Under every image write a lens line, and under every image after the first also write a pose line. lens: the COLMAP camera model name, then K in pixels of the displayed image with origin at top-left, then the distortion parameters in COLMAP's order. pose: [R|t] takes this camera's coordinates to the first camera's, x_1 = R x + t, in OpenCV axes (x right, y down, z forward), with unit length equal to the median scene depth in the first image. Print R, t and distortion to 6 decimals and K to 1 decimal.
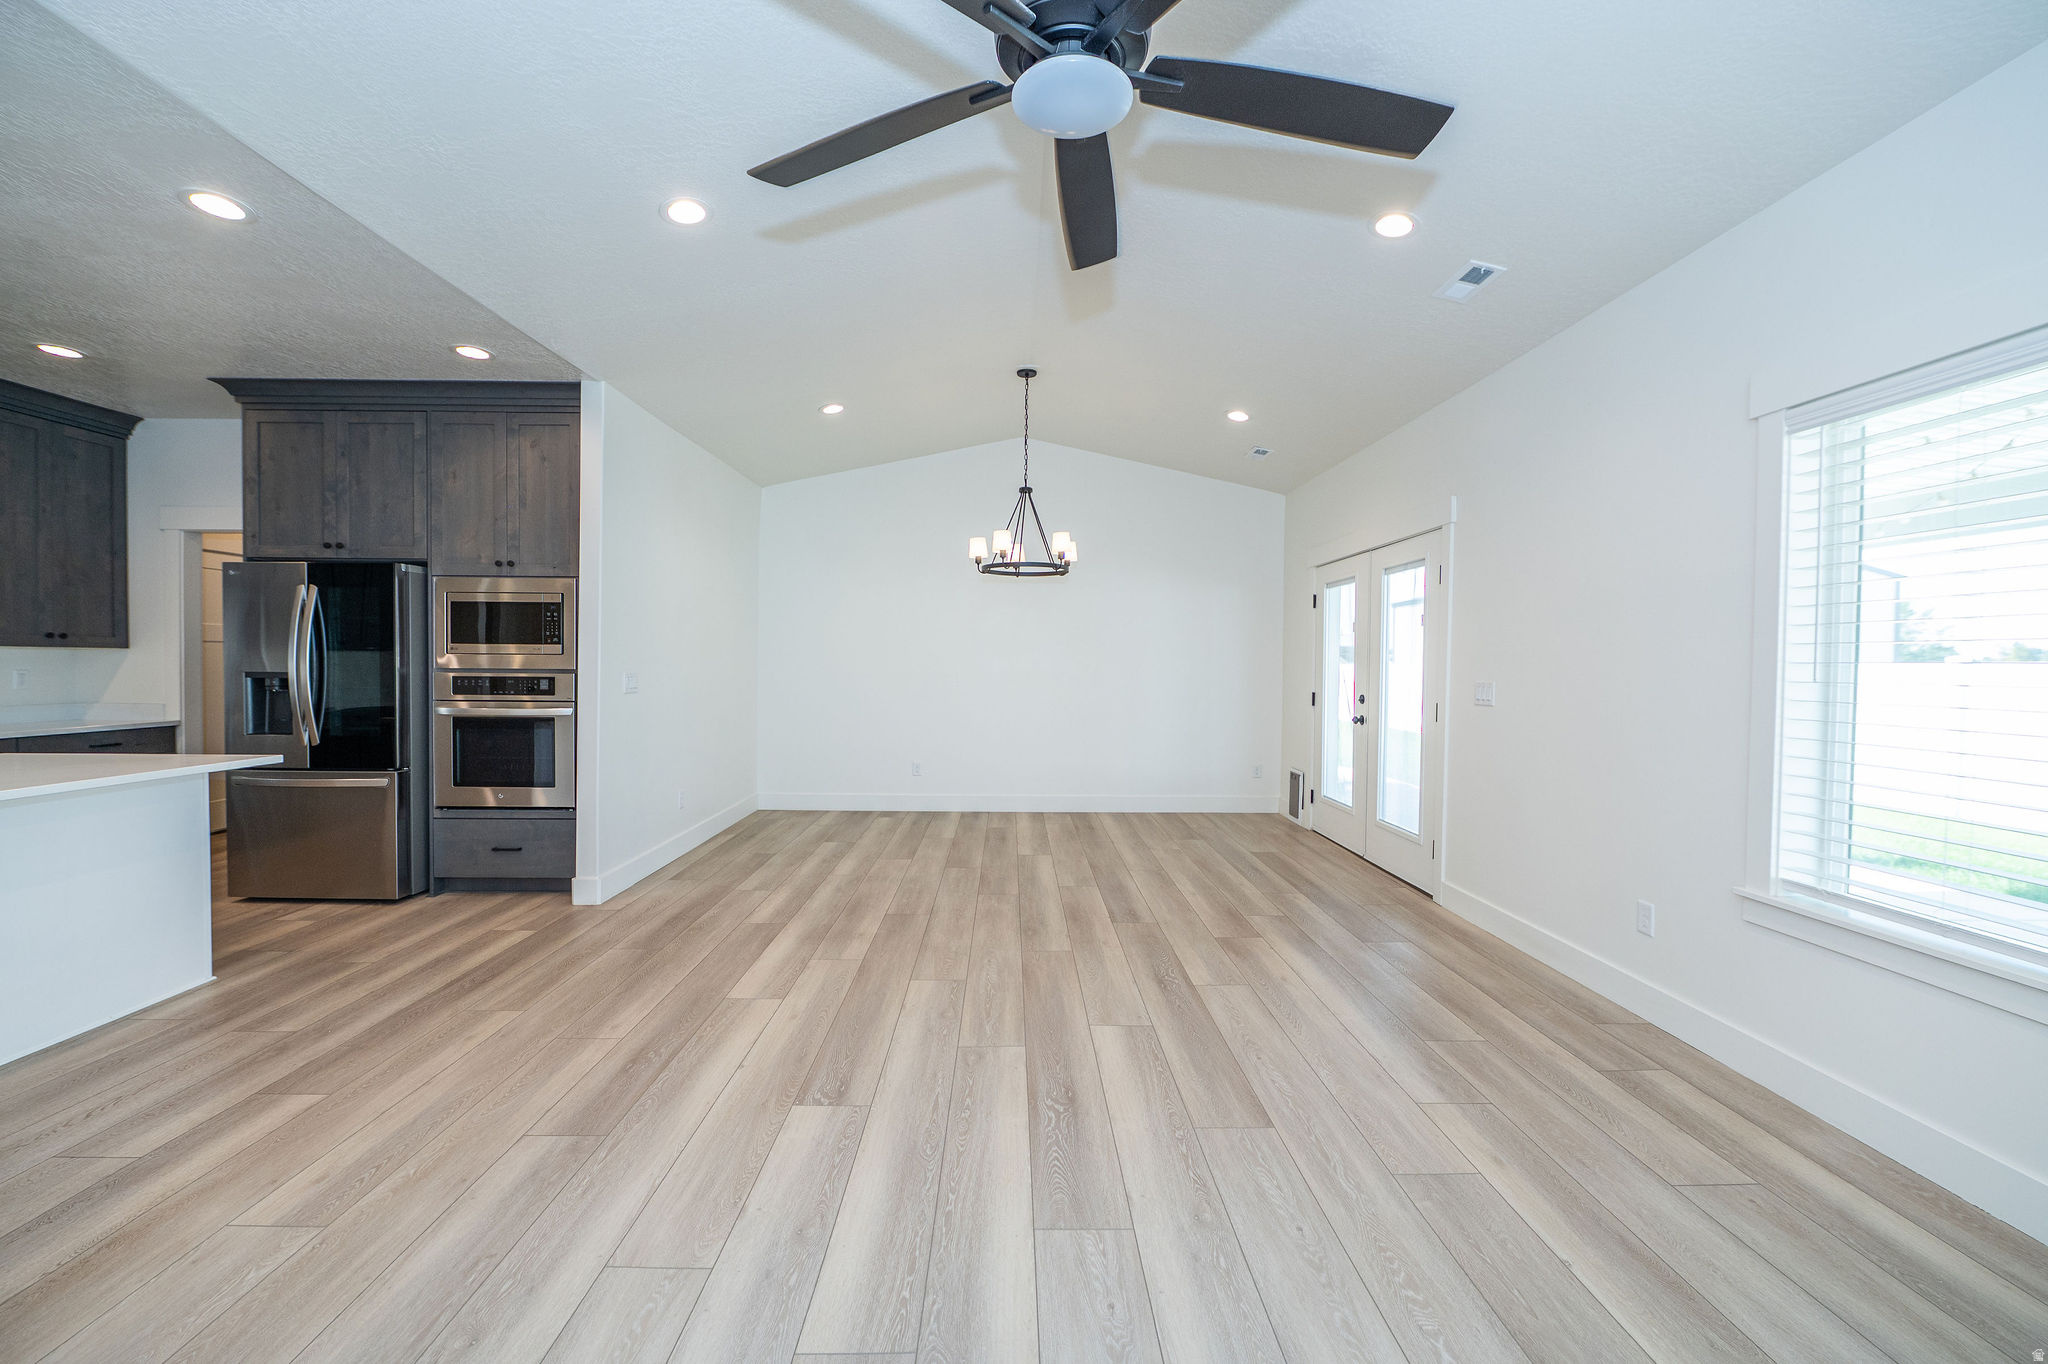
lens RADIAL K [[819.2, 0, 1024.5], [0, 819.2, 675.4], [0, 0, 1]] dist [-0.003014, -0.000723]
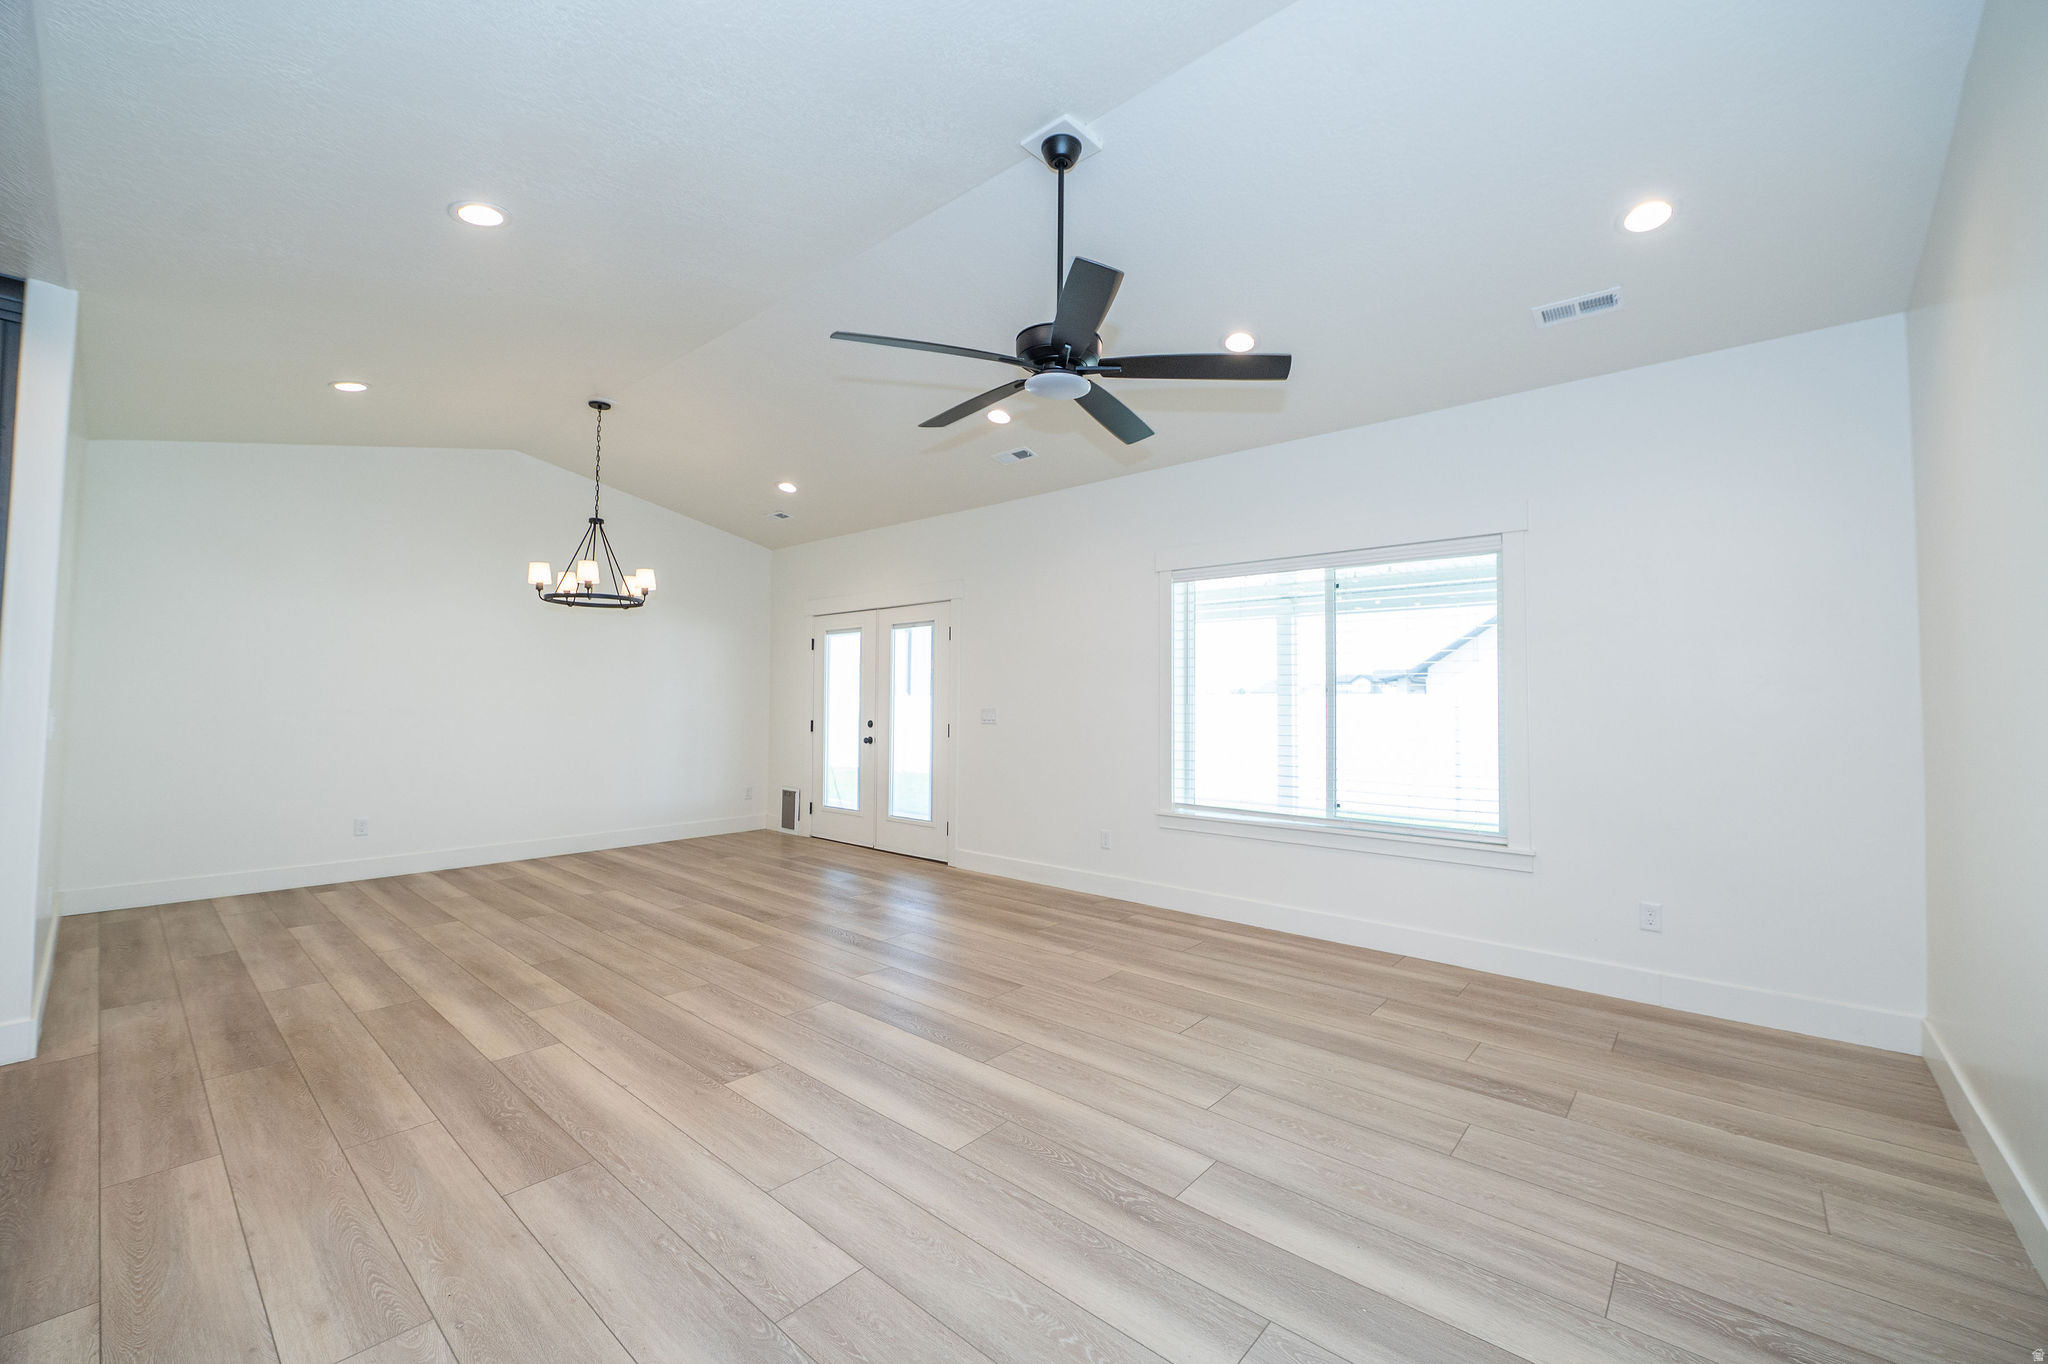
lens RADIAL K [[819.2, 0, 1024.5], [0, 819.2, 675.4], [0, 0, 1]] dist [-0.003014, -0.000723]
pose [[0.672362, 0.017863, 0.740007, -0.607037], [0.012589, 0.999288, -0.035560, 0.002831], [-0.740115, 0.033225, 0.671659, -0.064294]]
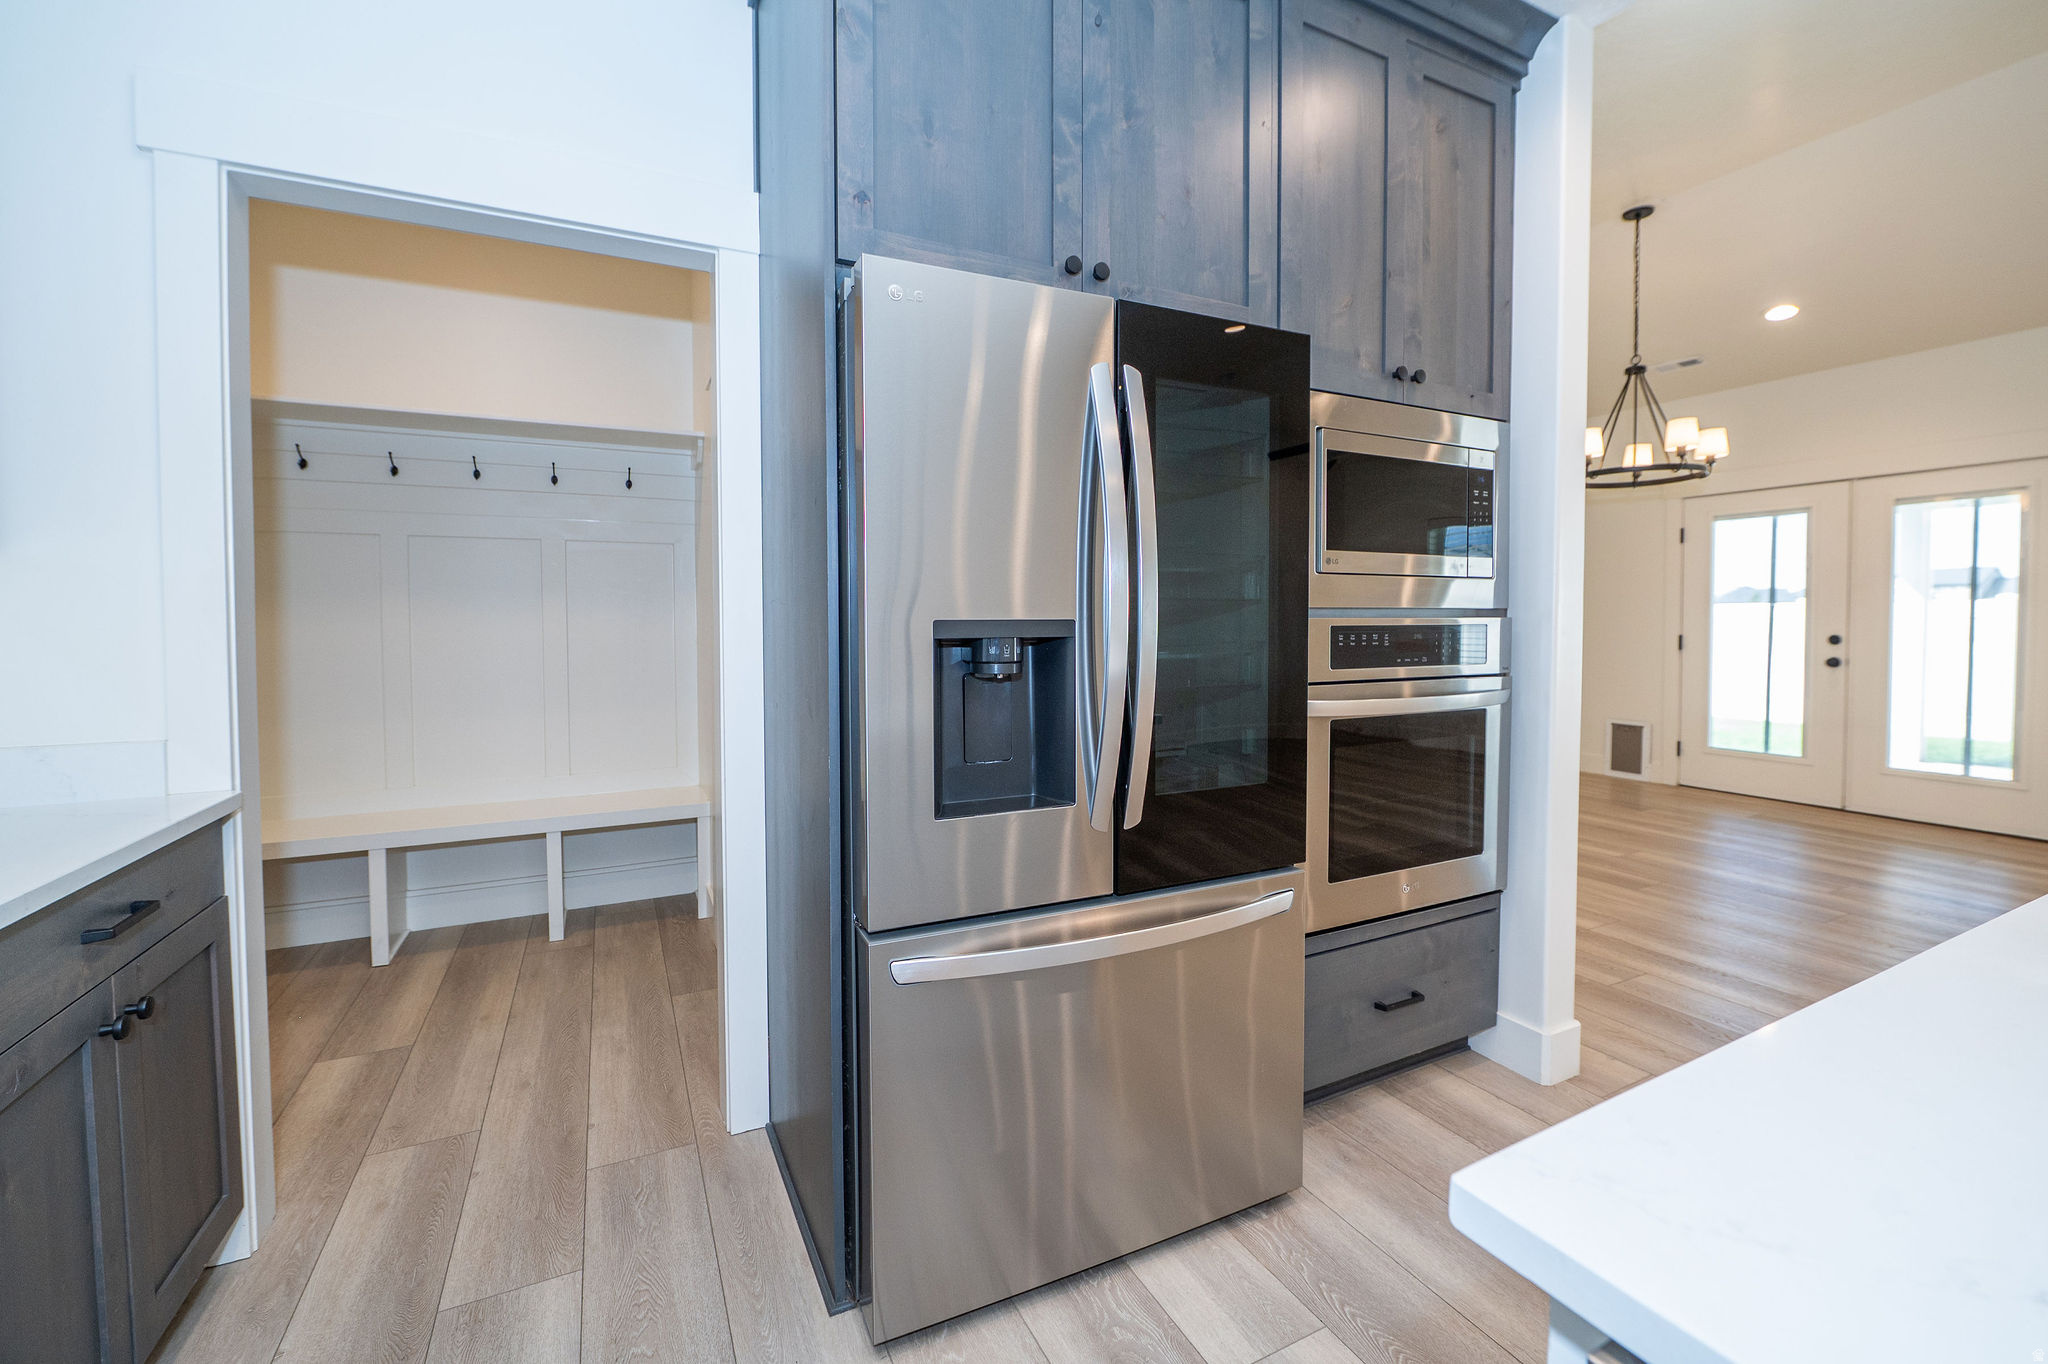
lens RADIAL K [[840.2, 0, 1025.7], [0, 840.2, 645.8], [0, 0, 1]] dist [-0.001023, -0.000200]
pose [[0.901781, -0.025725, 0.431426, -1.341523], [0.018877, 0.999619, 0.020148, -0.001410], [-0.431780, -0.010025, 0.901923, 0.875435]]
